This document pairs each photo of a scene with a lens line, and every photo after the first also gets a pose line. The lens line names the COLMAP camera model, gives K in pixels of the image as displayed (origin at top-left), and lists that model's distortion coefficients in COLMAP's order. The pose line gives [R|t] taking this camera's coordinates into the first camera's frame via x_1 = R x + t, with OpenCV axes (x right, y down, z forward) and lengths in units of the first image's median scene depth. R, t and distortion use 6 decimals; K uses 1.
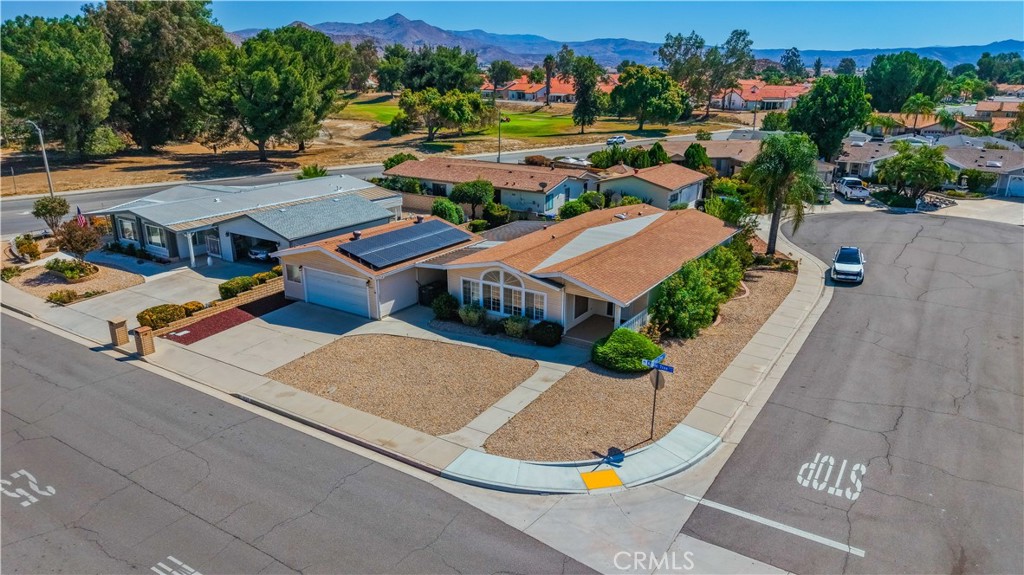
lens RADIAL K [[686.8, 0, 510.5], [0, 686.8, 290.8], [0, 0, 1]] dist [0.011132, -0.005137]
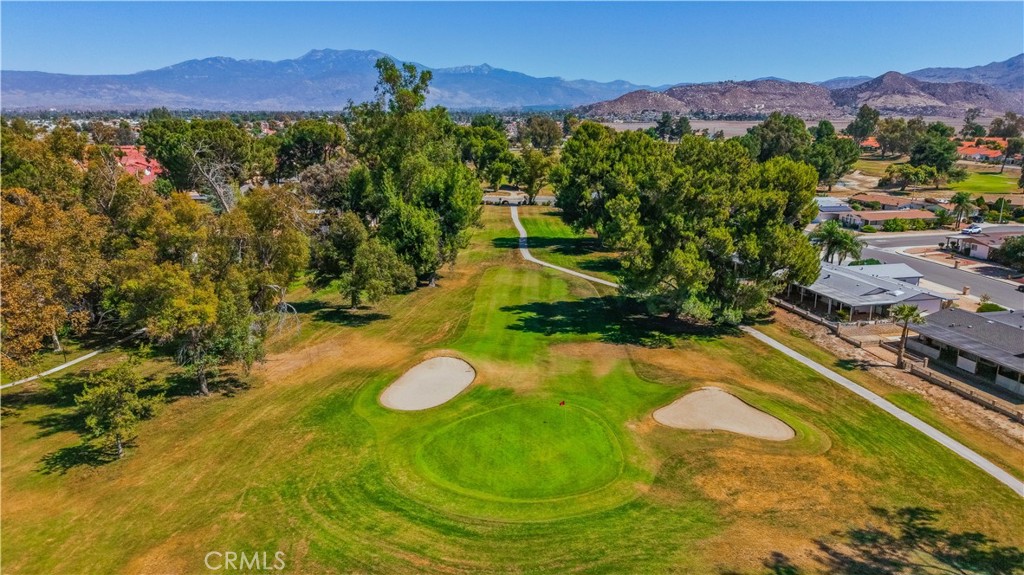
lens RADIAL K [[686.8, 0, 512.0], [0, 686.8, 286.1], [0, 0, 1]] dist [0.011132, -0.005137]
pose [[0.717092, 0.163714, -0.677479, 0.603875], [-0.210366, 0.977529, 0.013556, 0.329490], [0.664474, 0.132797, 0.735418, -1.480776]]
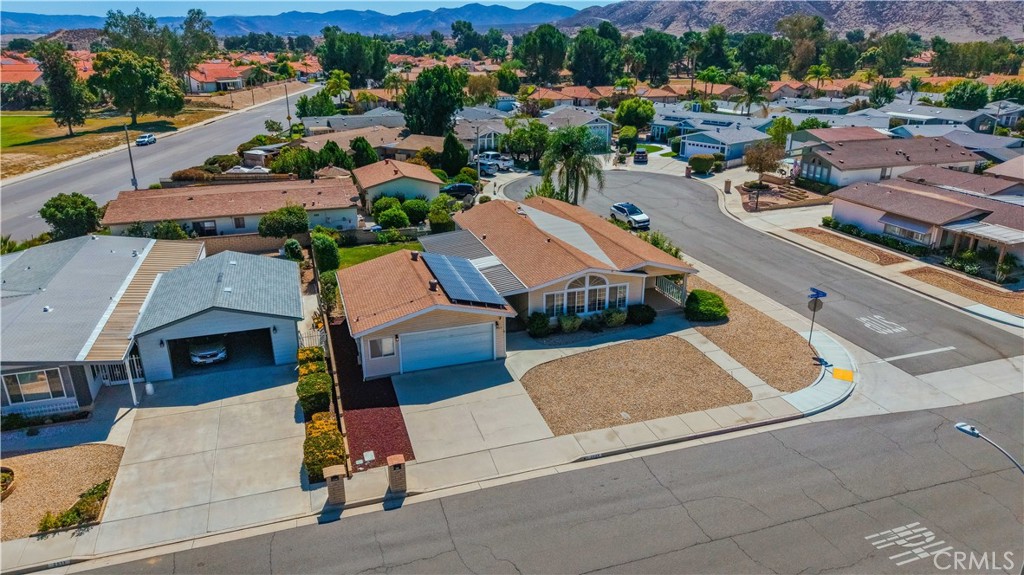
lens RADIAL K [[686.8, 0, 513.2], [0, 686.8, 283.7], [0, 0, 1]] dist [0.011132, -0.005137]
pose [[0.629763, -0.266237, 0.729737, -0.915246], [0.242128, 0.959907, 0.141256, -0.205098], [-0.738087, 0.087732, 0.668977, 0.332480]]
